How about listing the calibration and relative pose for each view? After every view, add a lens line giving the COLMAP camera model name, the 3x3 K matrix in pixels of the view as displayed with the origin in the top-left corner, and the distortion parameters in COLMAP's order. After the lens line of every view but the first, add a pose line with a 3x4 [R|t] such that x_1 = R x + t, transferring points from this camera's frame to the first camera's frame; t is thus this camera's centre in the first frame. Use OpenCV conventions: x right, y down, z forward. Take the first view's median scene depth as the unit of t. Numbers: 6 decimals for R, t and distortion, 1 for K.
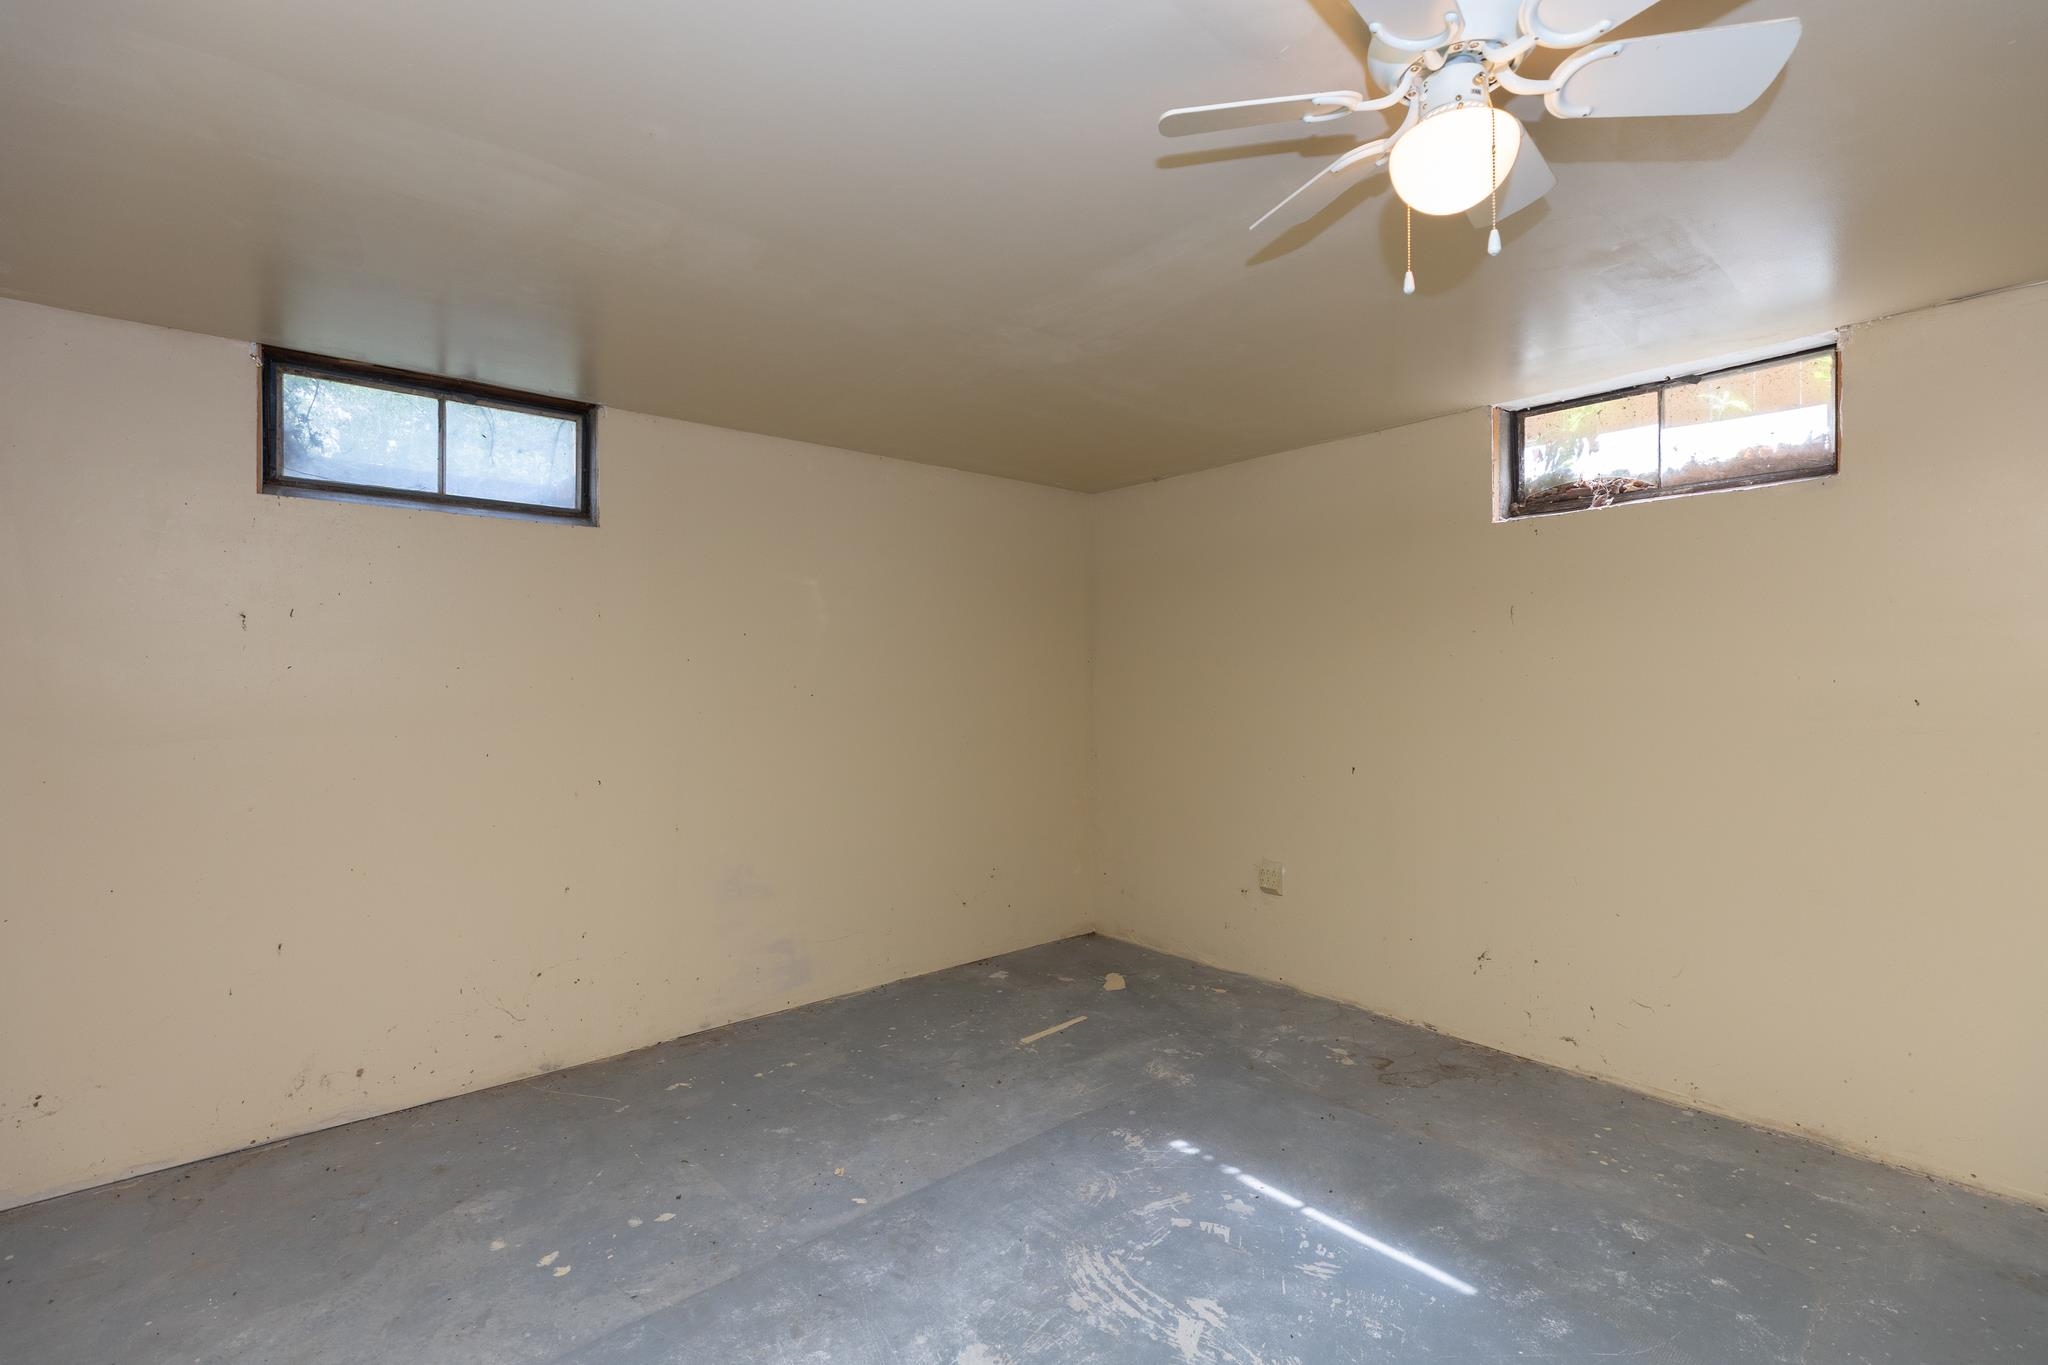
lens RADIAL K [[924.5, 0, 1018.0], [0, 924.5, 682.7], [0, 0, 1]] dist [0.002811, 0.000591]
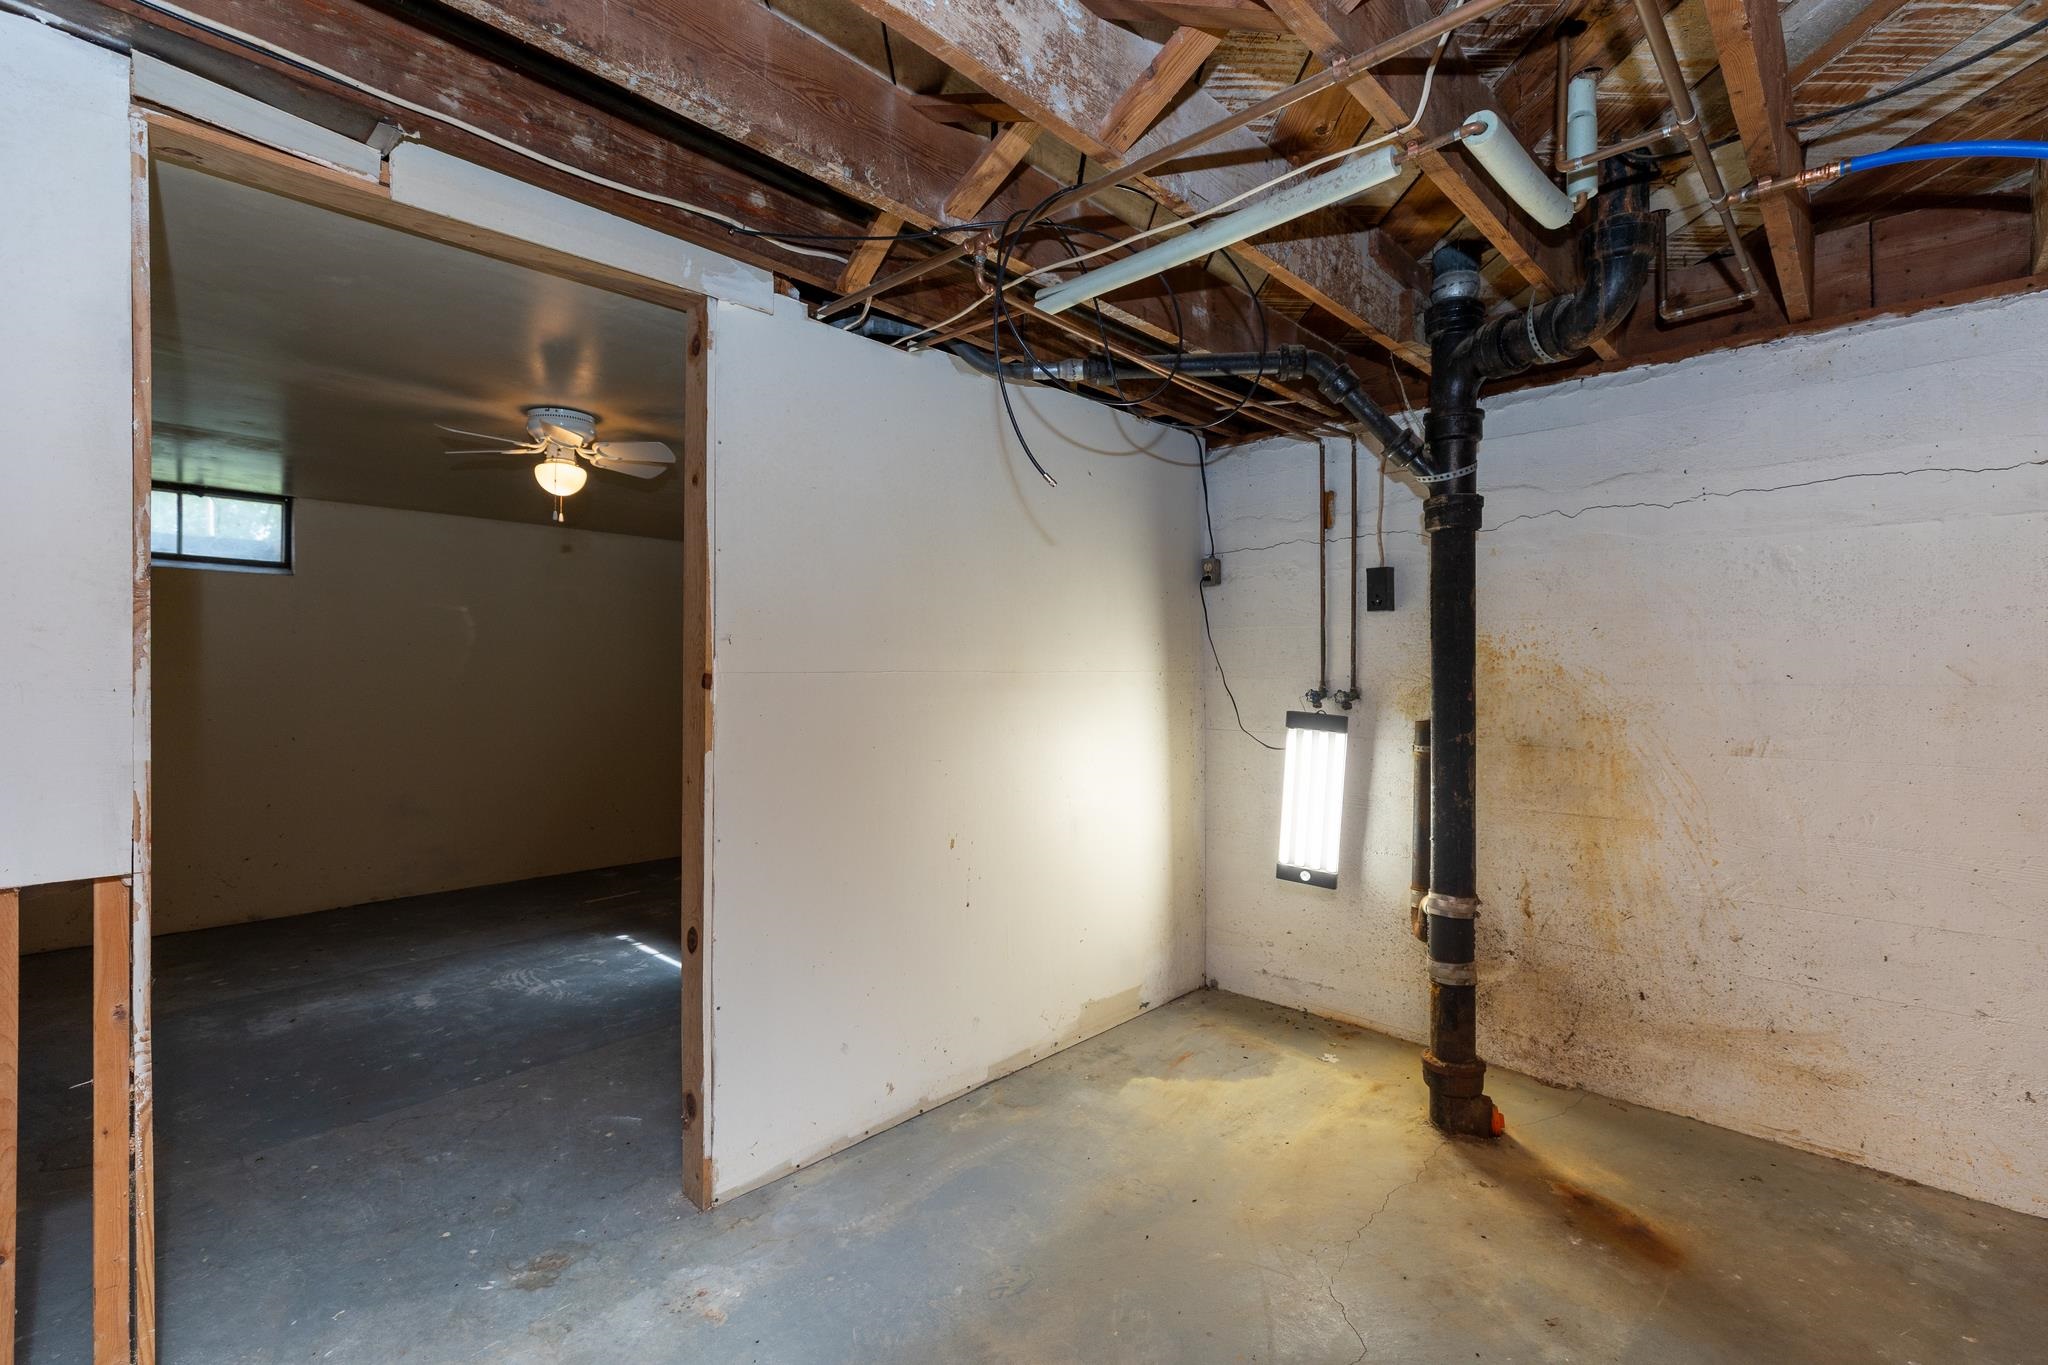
lens RADIAL K [[924.5, 0, 1034.0], [0, 924.5, 681.3], [0, 0, 1]] dist [0.002811, 0.000591]
pose [[0.992994, 0.013046, 0.117445, 0.831281], [-0.013041, 0.999915, -0.000806, -0.003194], [-0.117445, -0.000732, 0.993079, -0.965361]]
